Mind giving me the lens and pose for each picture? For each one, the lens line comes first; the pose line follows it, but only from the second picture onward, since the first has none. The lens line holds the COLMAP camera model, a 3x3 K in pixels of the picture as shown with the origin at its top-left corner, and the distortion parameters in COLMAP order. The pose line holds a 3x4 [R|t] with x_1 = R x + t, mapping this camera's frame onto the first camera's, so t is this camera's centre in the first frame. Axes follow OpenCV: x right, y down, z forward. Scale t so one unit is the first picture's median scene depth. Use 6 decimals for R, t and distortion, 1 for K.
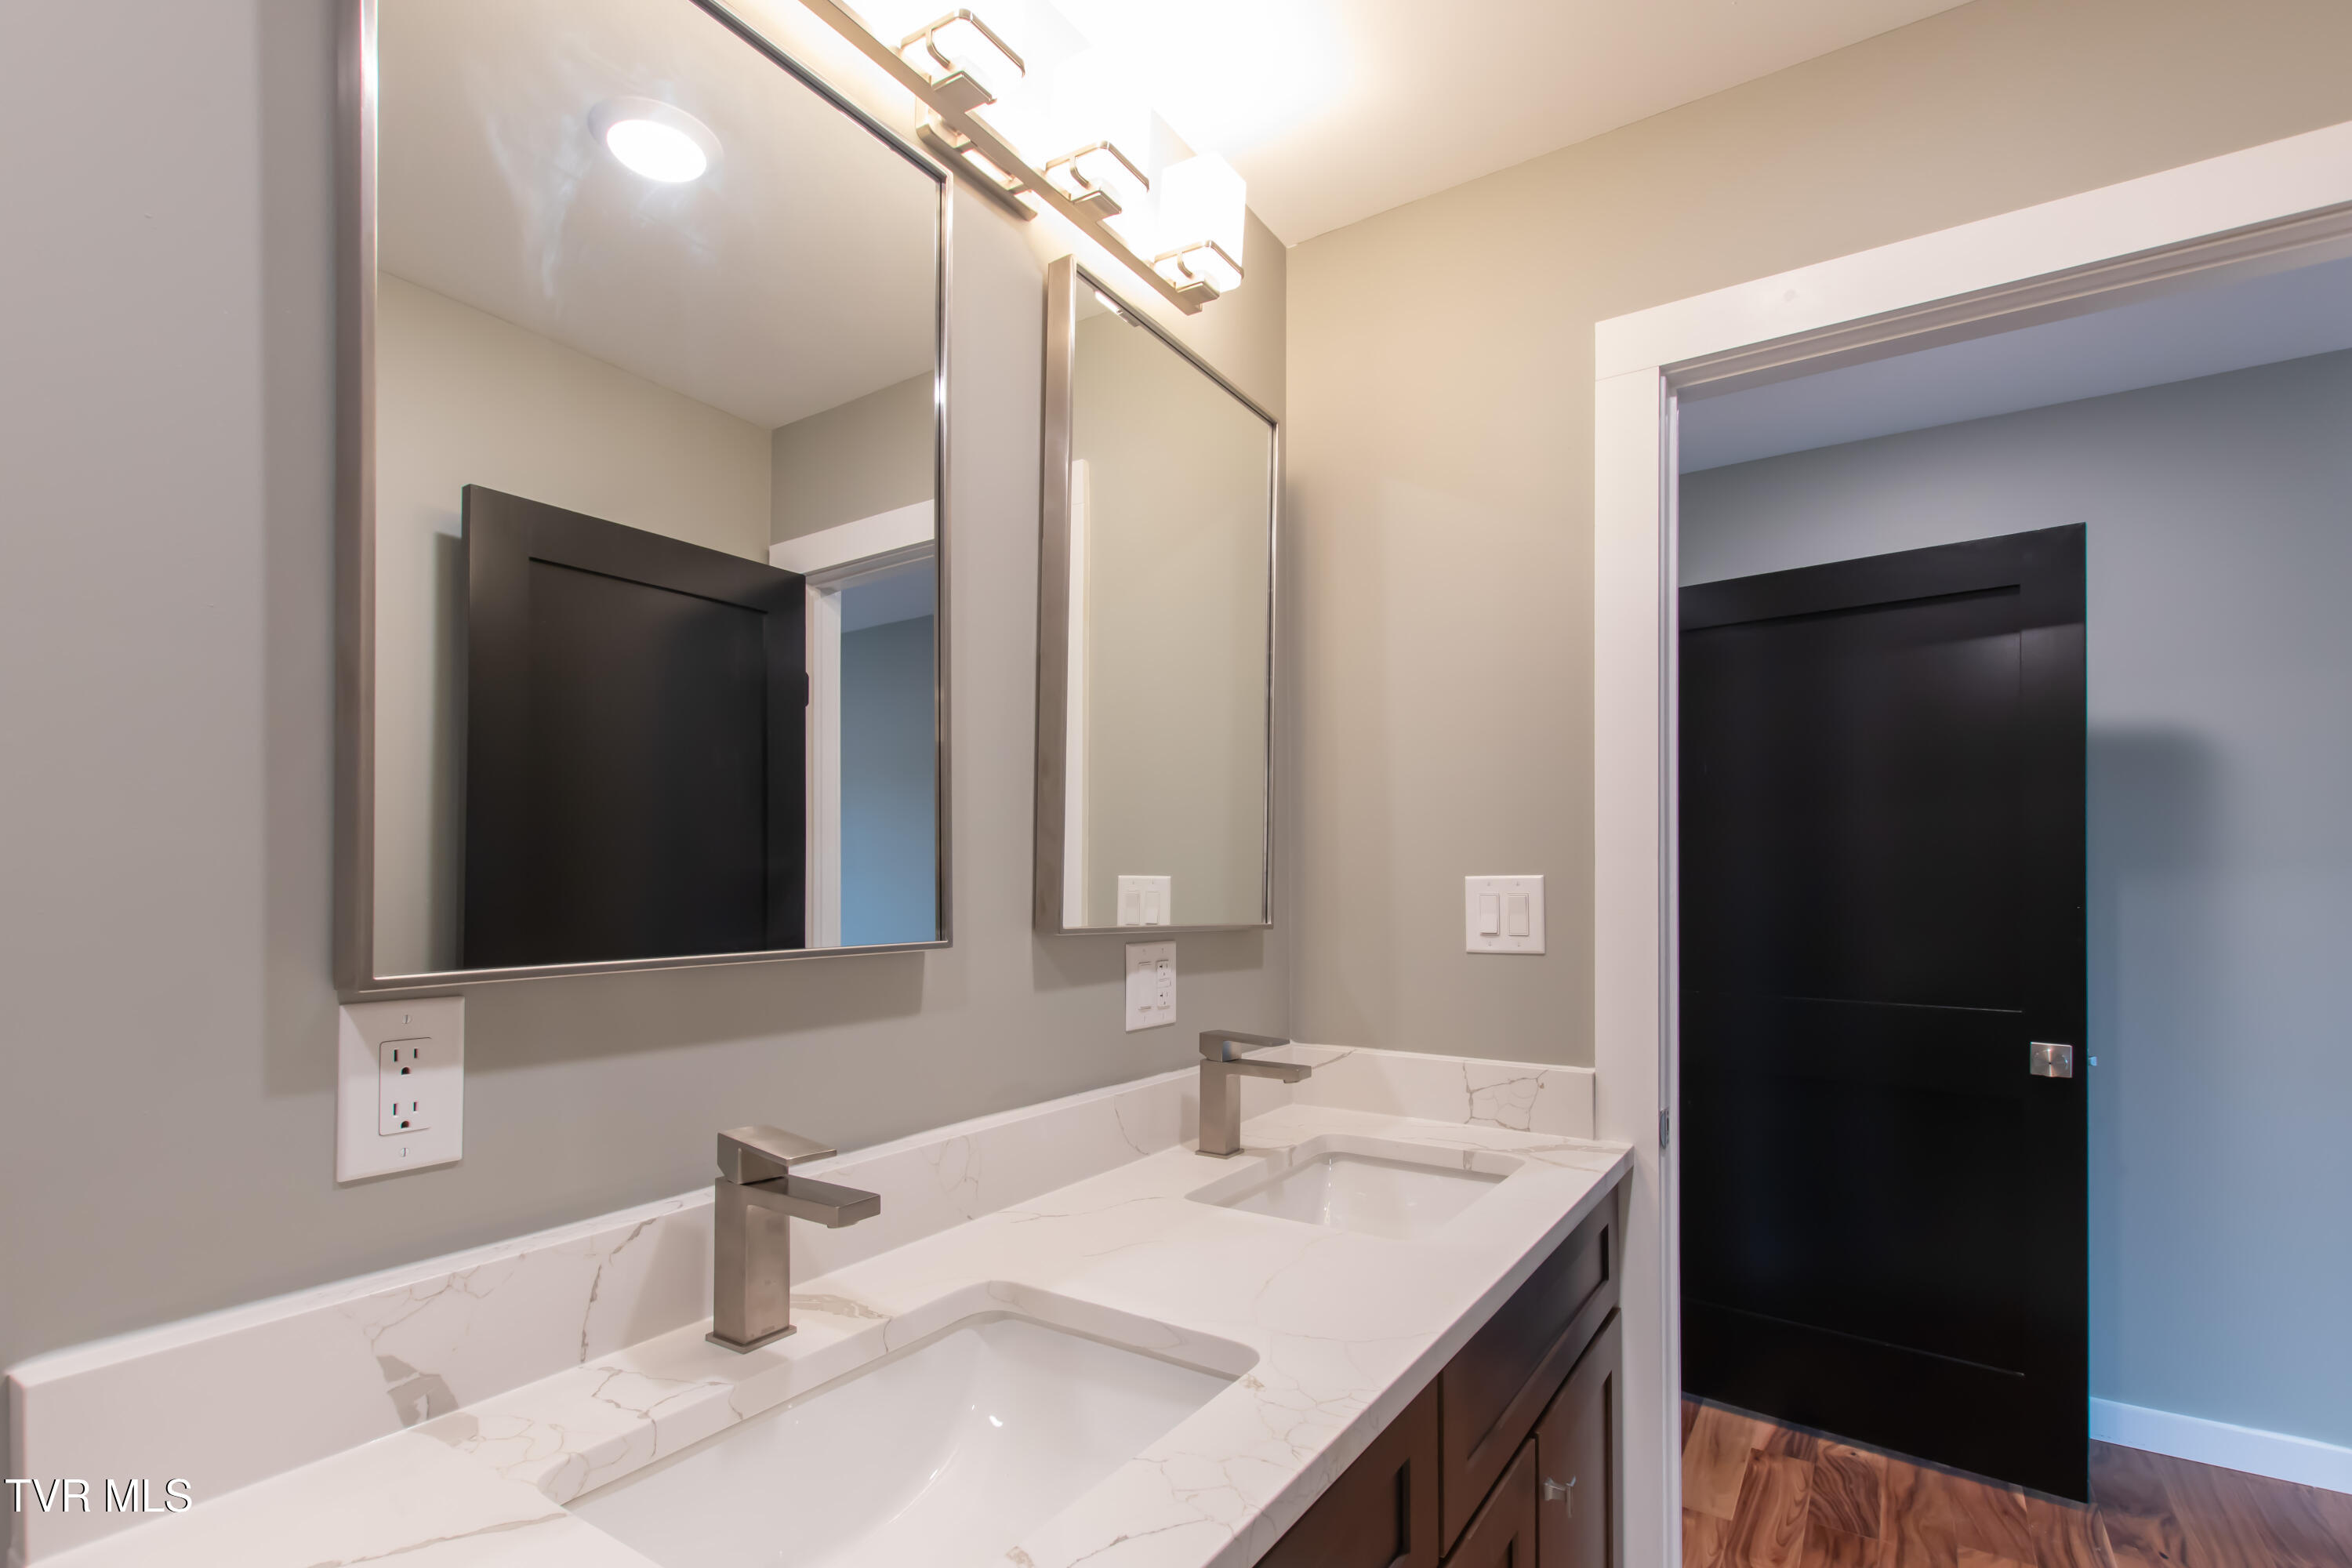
lens RADIAL K [[1105.7, 0, 1173.6], [0, 1105.7, 783.4], [0, 0, 1]] dist [0.002951, -0.000101]
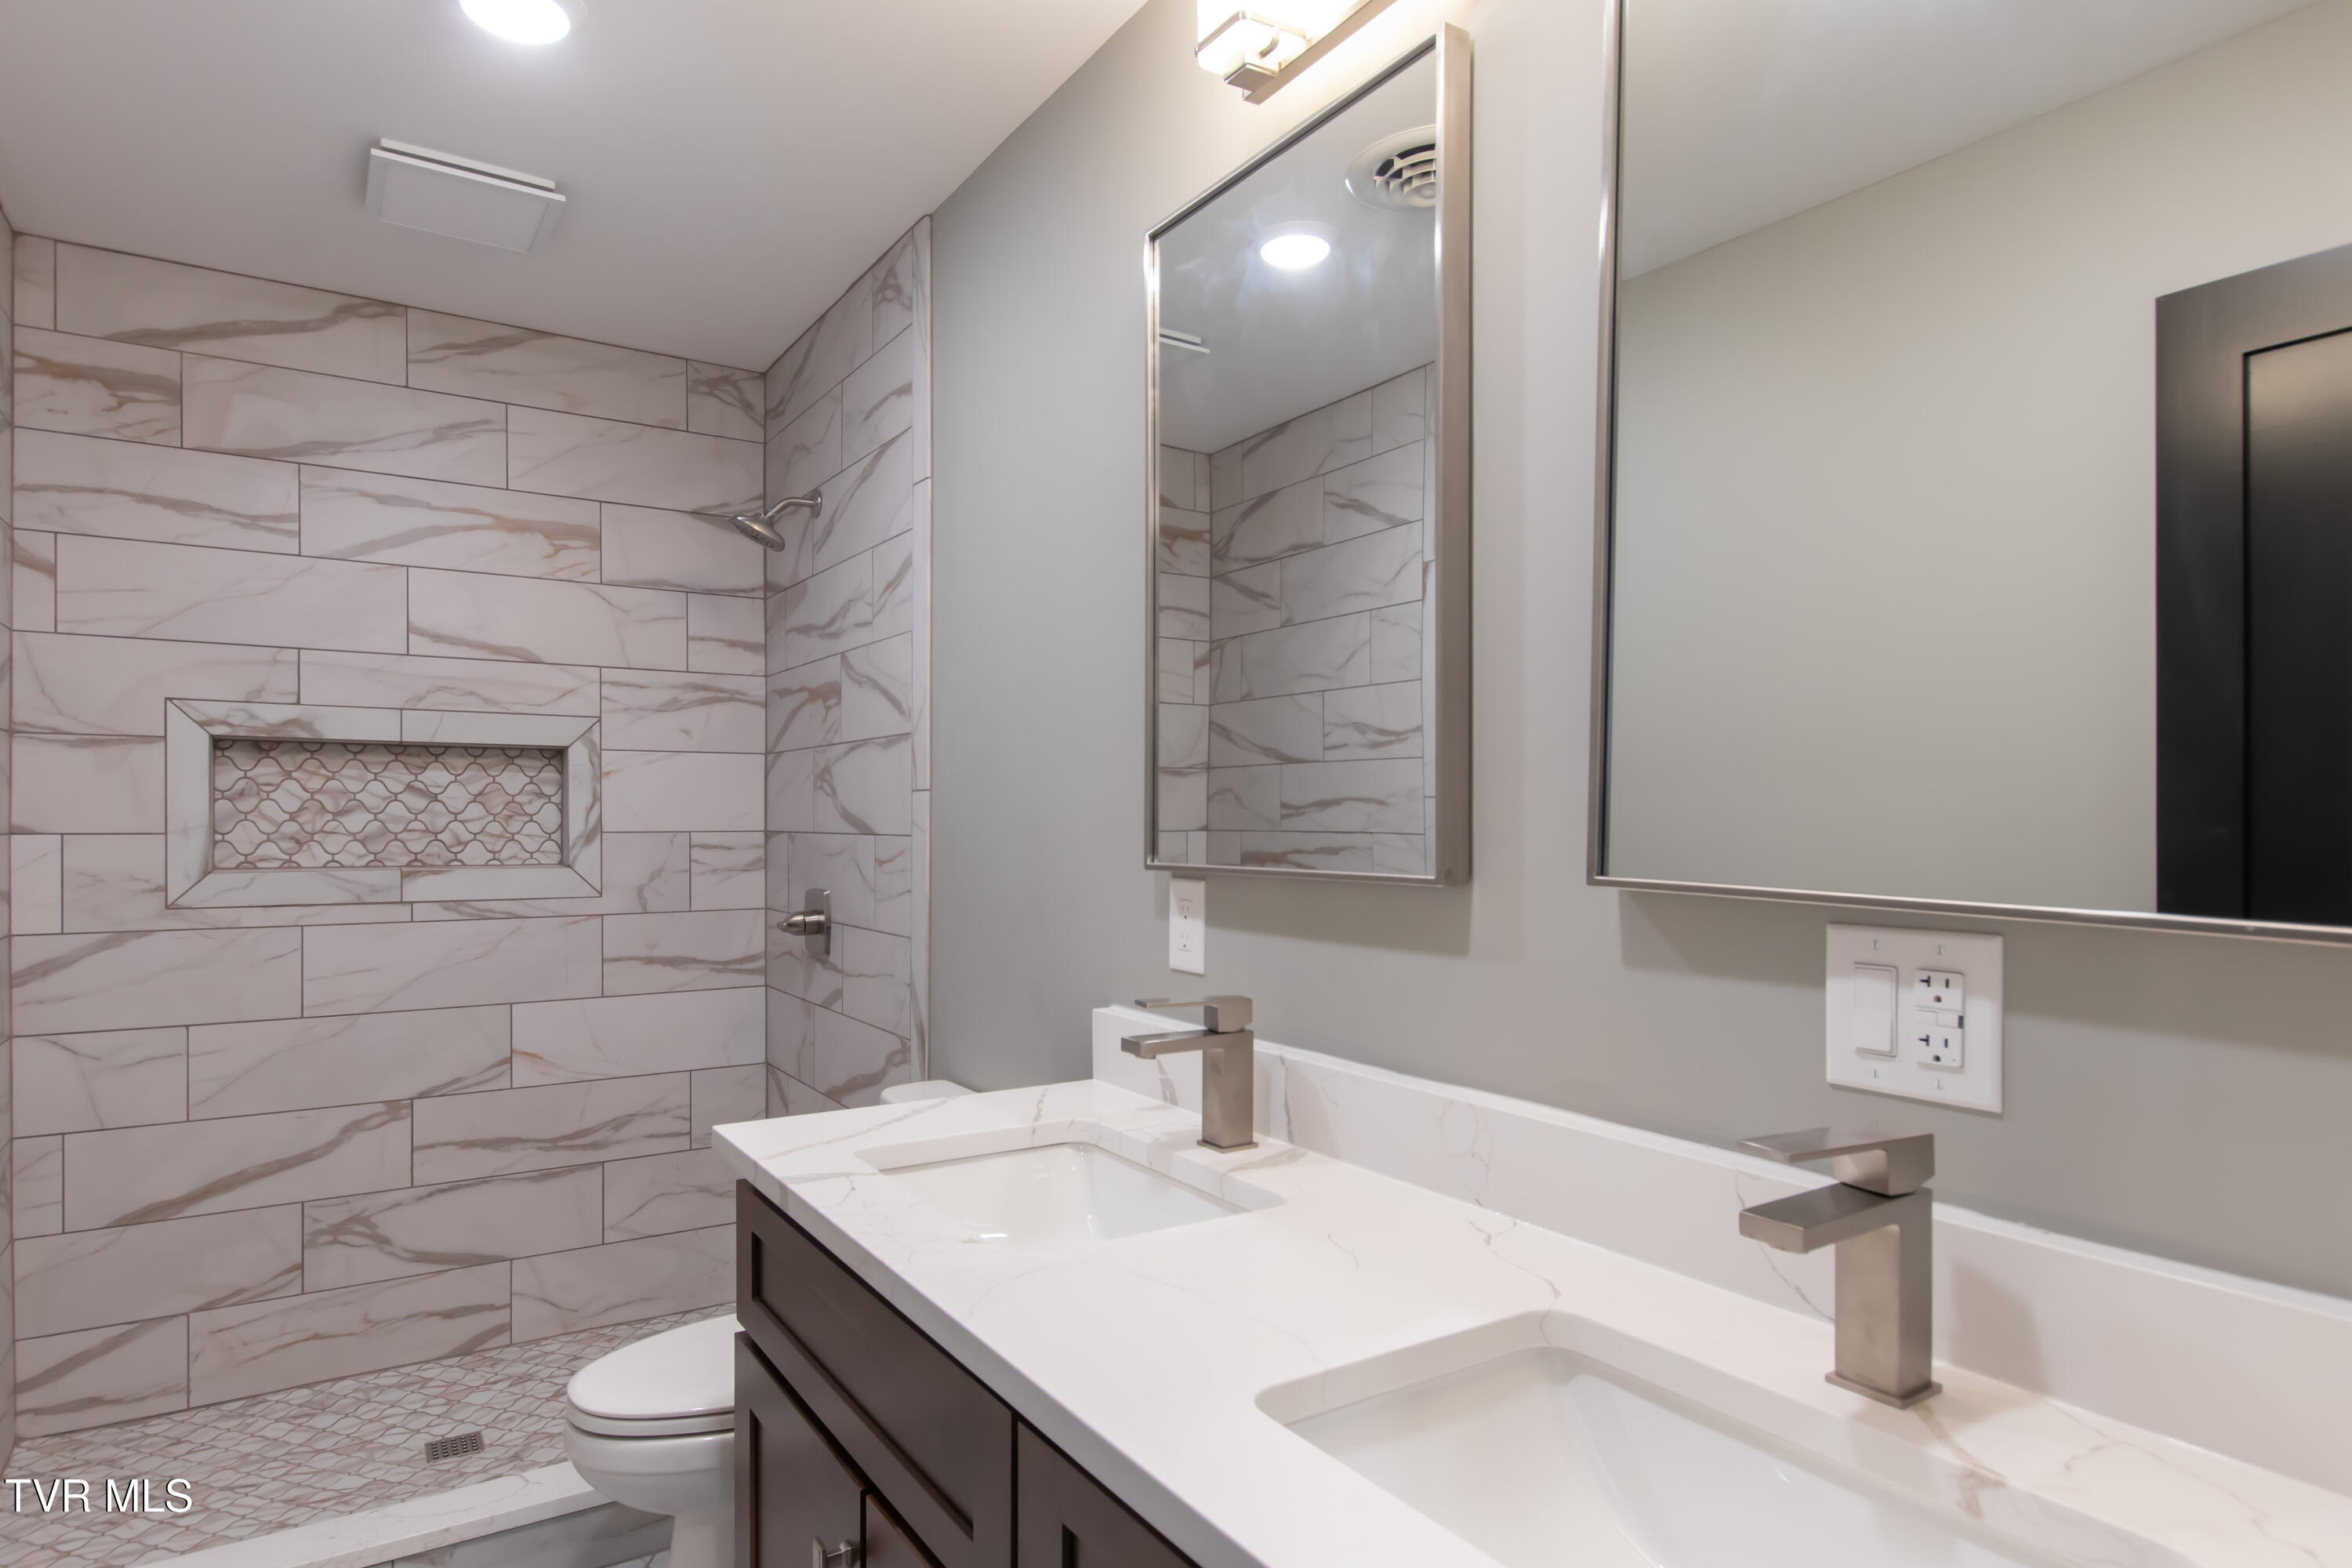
lens RADIAL K [[1306.5, 0, 1175.4], [0, 1306.5, 798.9], [0, 0, 1]] dist [0.007389, -0.001199]
pose [[-0.396807, -0.005429, -0.917886, 0.670031], [0.092184, 0.994691, -0.045735, 0.085955], [0.913261, -0.102762, -0.394200, 0.972763]]
